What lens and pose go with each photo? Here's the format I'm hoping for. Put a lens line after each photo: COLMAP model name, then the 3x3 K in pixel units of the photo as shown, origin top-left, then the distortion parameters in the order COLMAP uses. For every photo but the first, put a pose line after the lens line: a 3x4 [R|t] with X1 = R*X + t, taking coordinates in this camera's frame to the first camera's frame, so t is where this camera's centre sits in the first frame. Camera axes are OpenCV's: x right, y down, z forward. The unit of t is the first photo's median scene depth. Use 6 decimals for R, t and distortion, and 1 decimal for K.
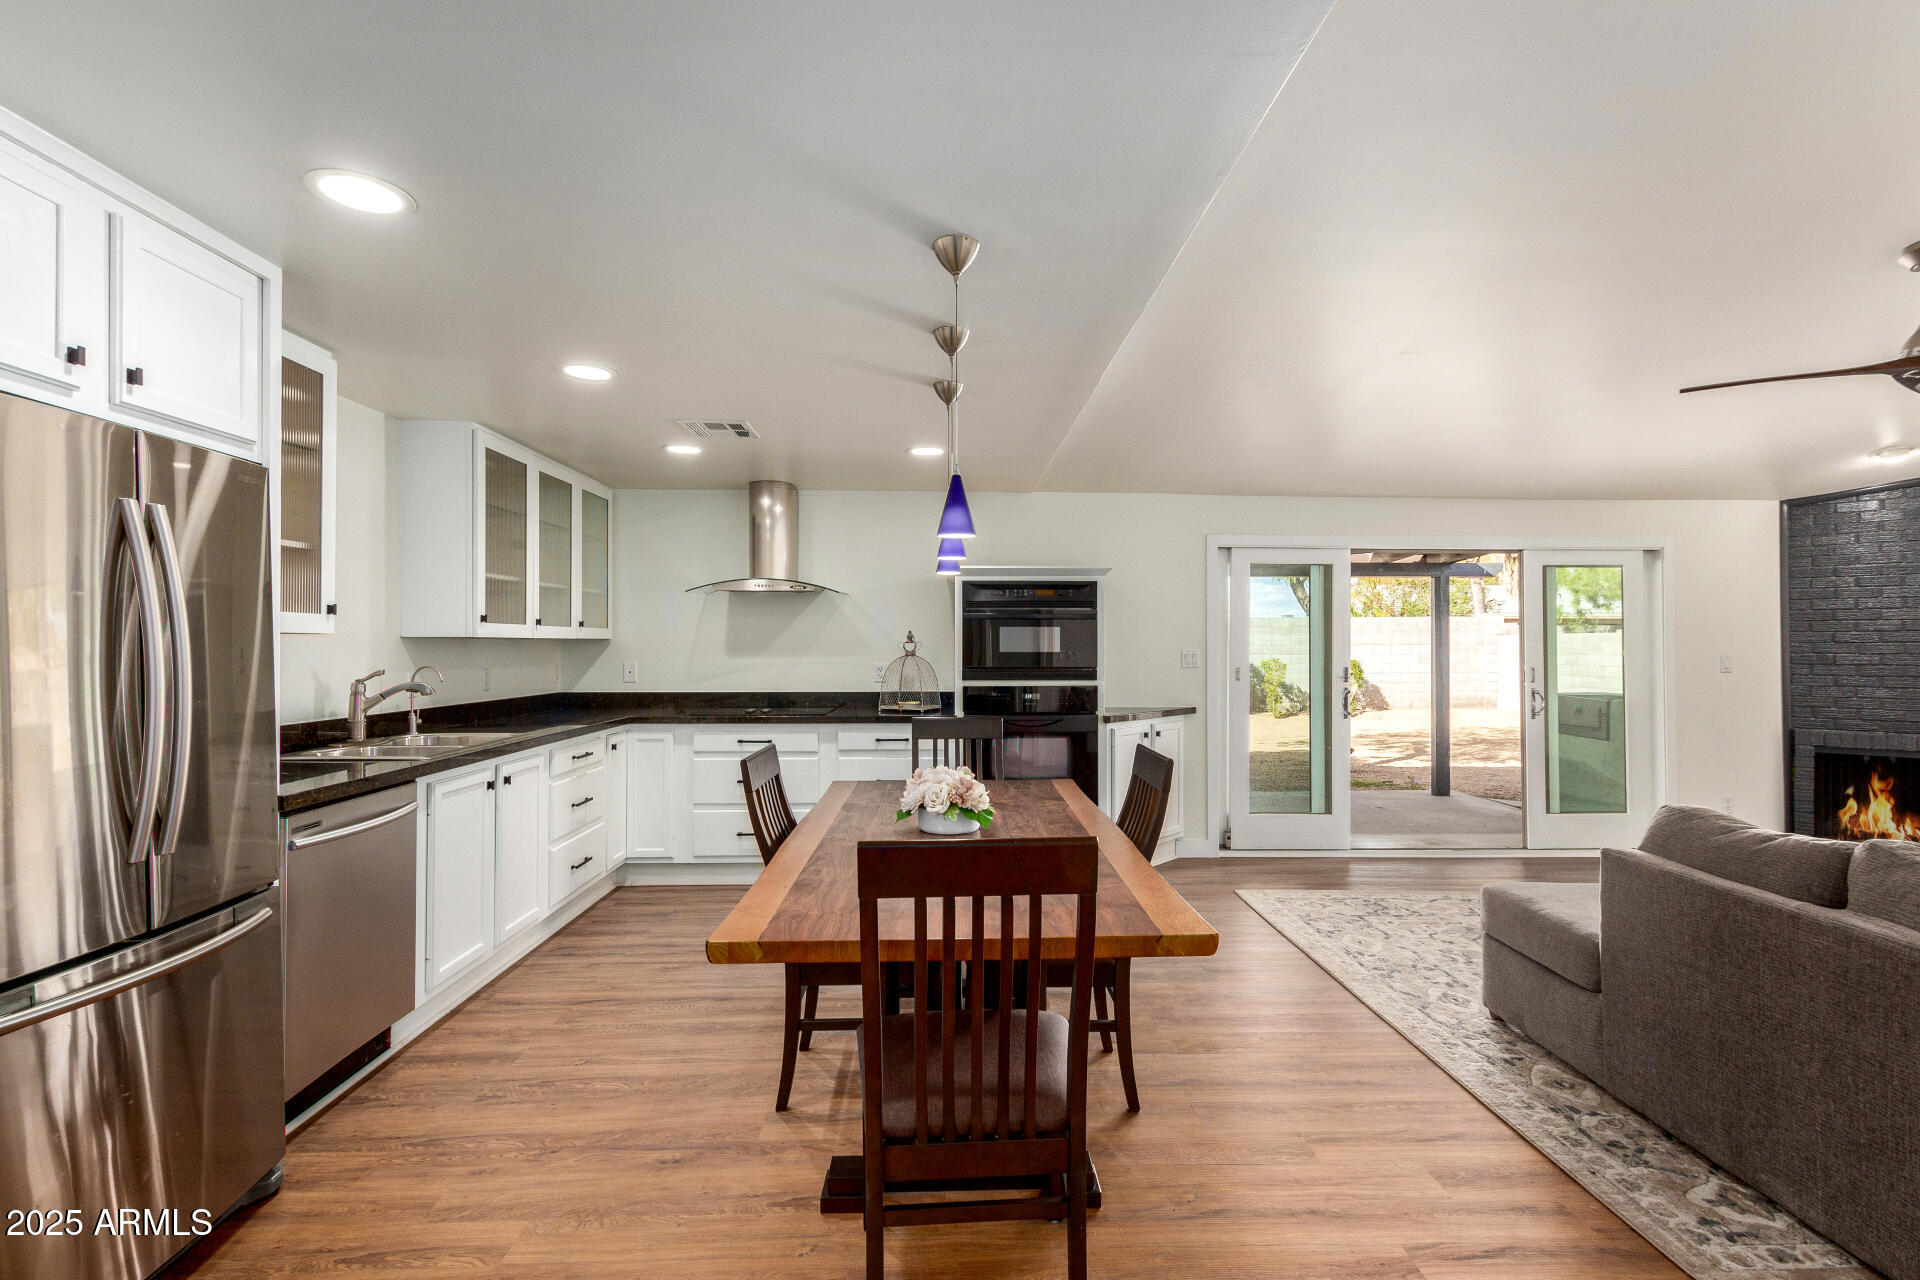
lens RADIAL K [[885.2, 0, 964.7], [0, 885.2, 642.3], [0, 0, 1]] dist [0.007421, -0.004537]
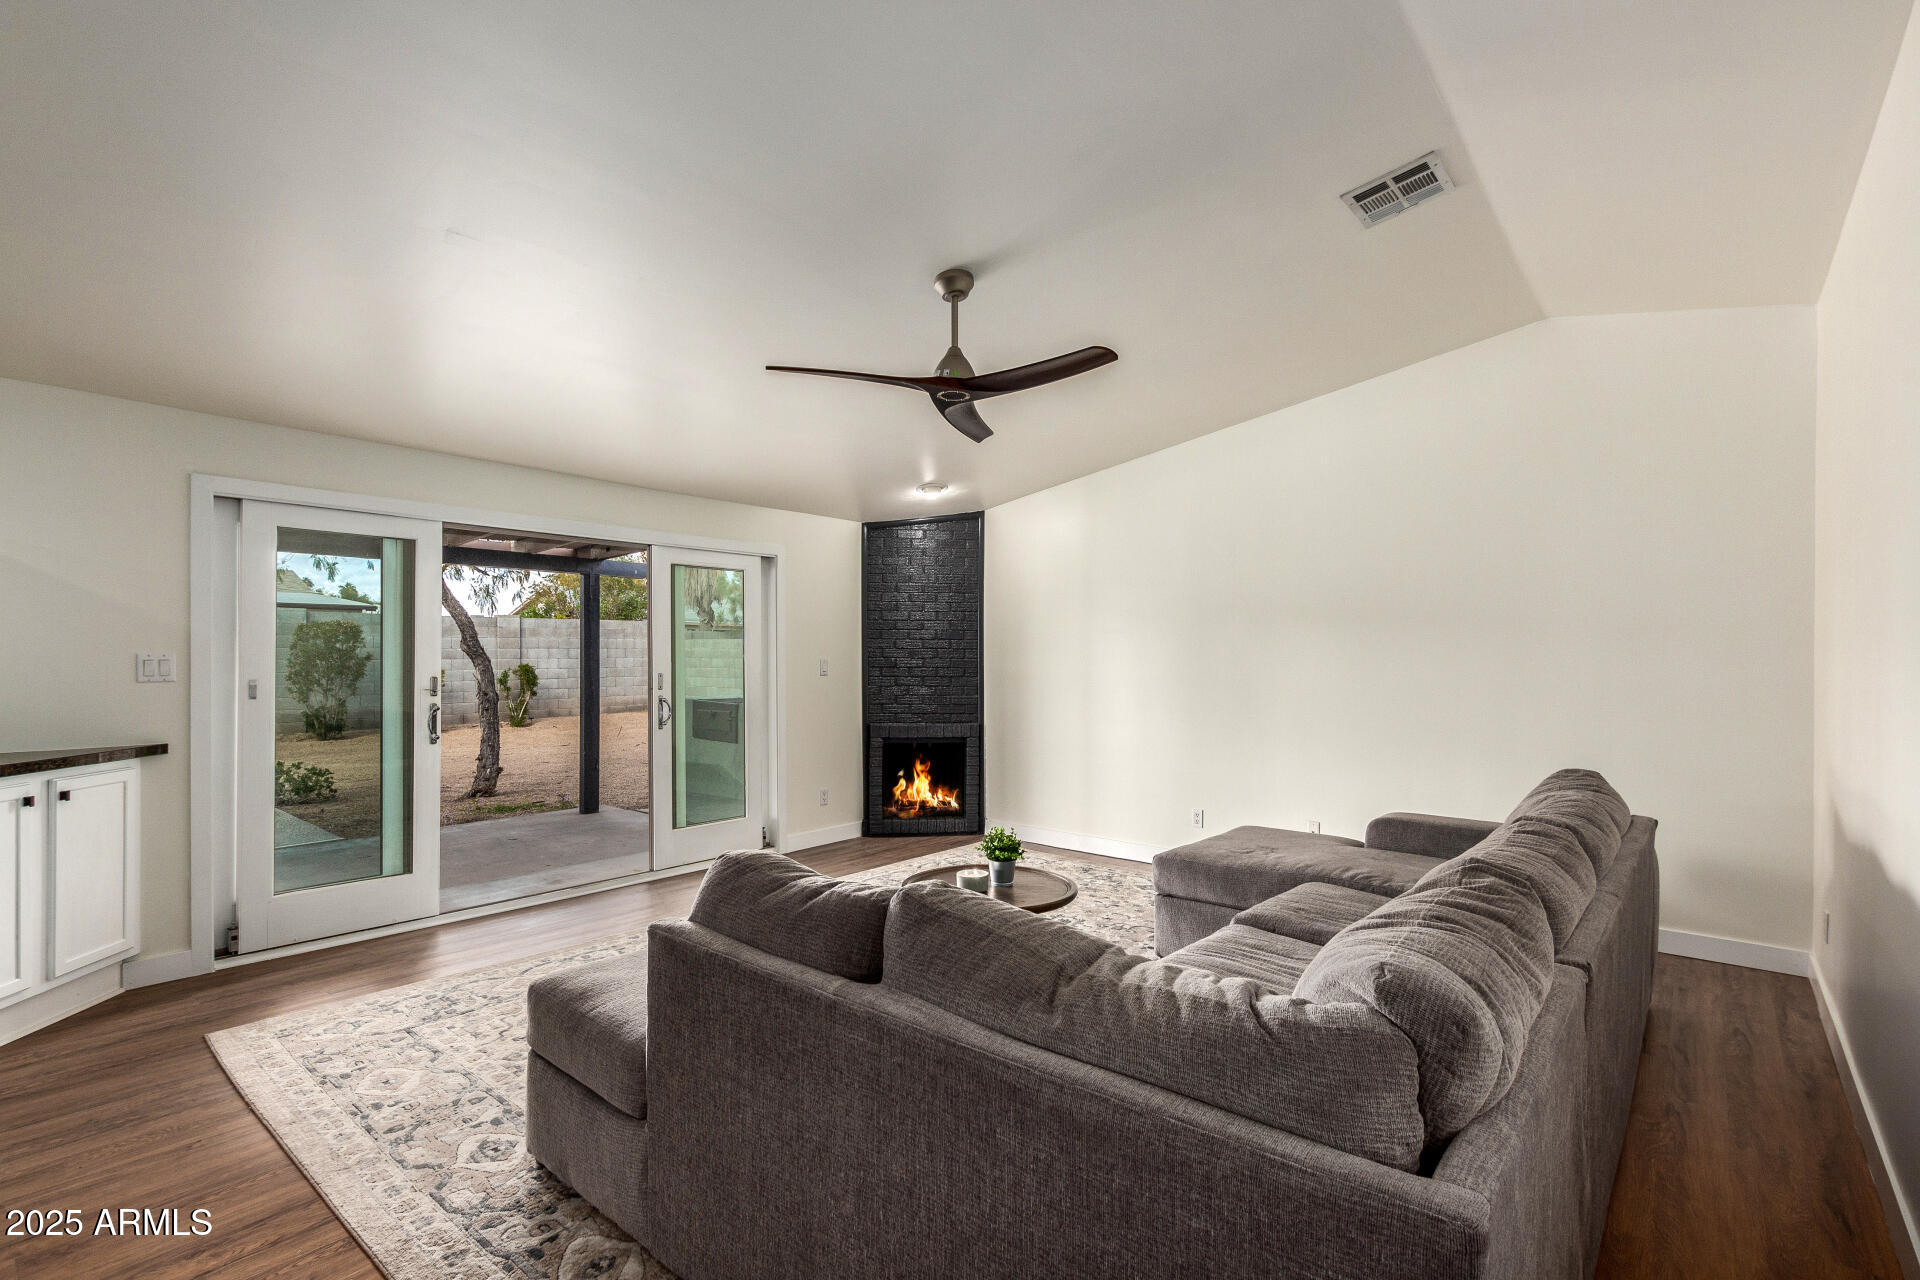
lens RADIAL K [[885.2, 0, 962.4], [0, 885.2, 644.9], [0, 0, 1]] dist [0.007421, -0.004537]
pose [[0.665930, 0.008477, 0.745966, 0.170158], [-0.007535, 0.999961, -0.004636, 0.000572], [-0.745976, -0.002534, 0.665968, 0.159075]]
